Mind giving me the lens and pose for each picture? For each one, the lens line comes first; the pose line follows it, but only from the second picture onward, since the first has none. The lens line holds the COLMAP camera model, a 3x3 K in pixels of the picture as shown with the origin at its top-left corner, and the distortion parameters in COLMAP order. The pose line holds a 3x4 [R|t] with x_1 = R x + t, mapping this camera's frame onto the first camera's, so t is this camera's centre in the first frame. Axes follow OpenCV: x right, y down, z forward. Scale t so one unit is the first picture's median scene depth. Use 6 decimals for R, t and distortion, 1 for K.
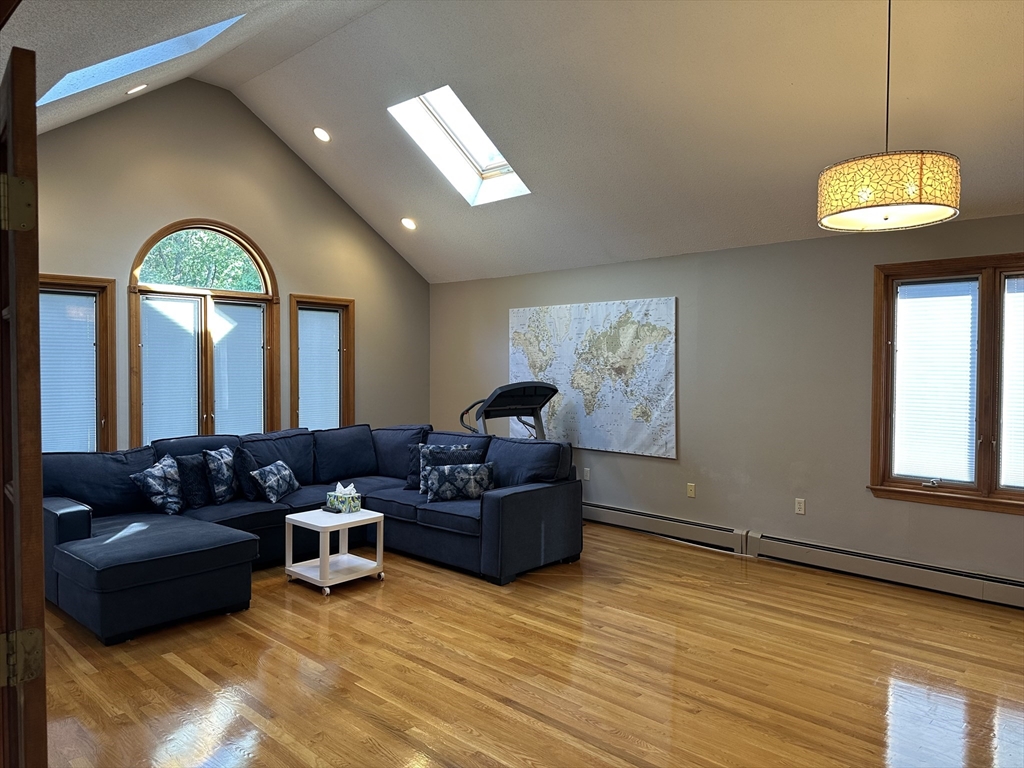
lens RADIAL K [[717.3, 0, 511.5], [0, 717.3, 369.5], [0, 0, 1]] dist [0.113903, -0.173602]
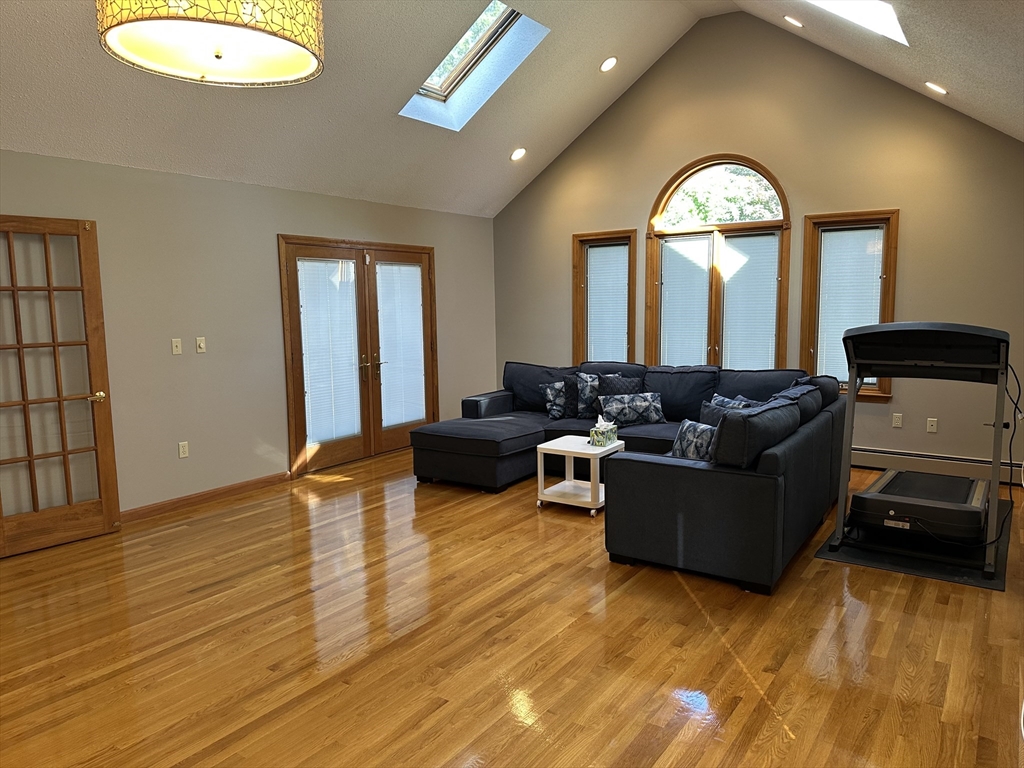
lens RADIAL K [[713.8, 0, 516.7], [0, 713.8, 386.6], [0, 0, 1]] dist [0.138787, -0.222286]
pose [[0.159178, 0.111216, -0.980966, 0.719004], [0.004566, 0.993541, 0.113382, -0.000790], [0.987239, -0.022527, 0.157642, 0.708178]]
